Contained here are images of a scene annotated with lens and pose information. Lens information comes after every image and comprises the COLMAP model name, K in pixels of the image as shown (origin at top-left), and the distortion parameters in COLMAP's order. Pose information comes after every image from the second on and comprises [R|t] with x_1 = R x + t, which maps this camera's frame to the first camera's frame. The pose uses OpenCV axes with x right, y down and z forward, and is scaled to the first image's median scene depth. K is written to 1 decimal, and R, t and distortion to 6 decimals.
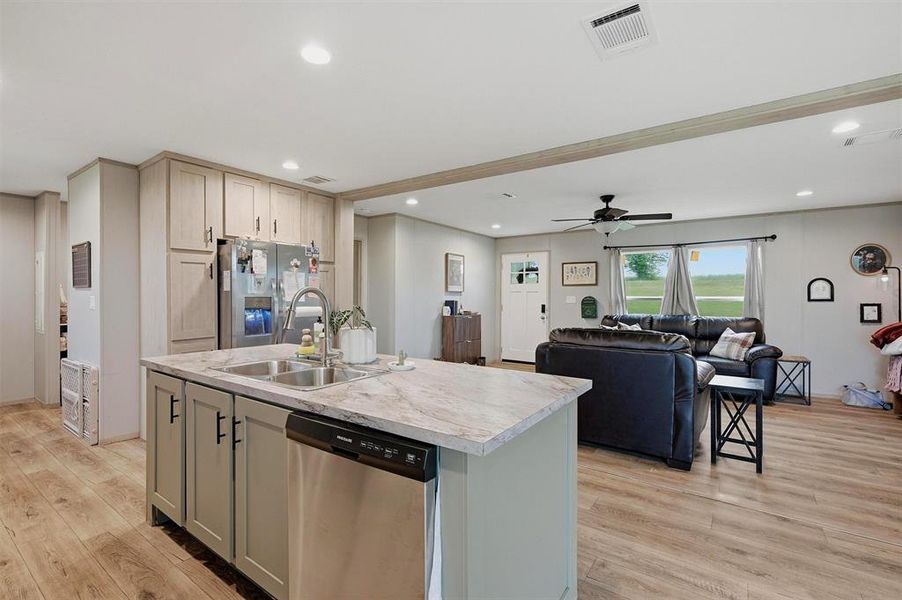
lens RADIAL K [[380.9, 0, 455.2], [0, 380.9, 299.0], [0, 0, 1]] dist [0.000863, 0.000035]
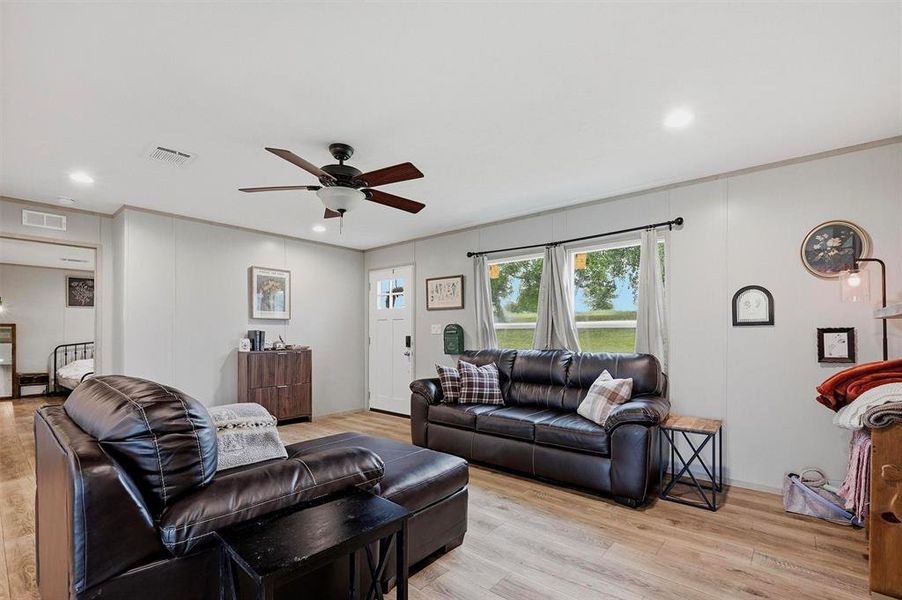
lens RADIAL K [[380.7, 0, 461.5], [0, 380.7, 330.1], [0, 0, 1]] dist [-0.001468, -0.000357]
pose [[0.996226, -0.006773, -0.086534, 0.485569], [0.005789, 0.999916, -0.011616, 0.014984], [0.086606, 0.011071, 0.996181, 0.328369]]
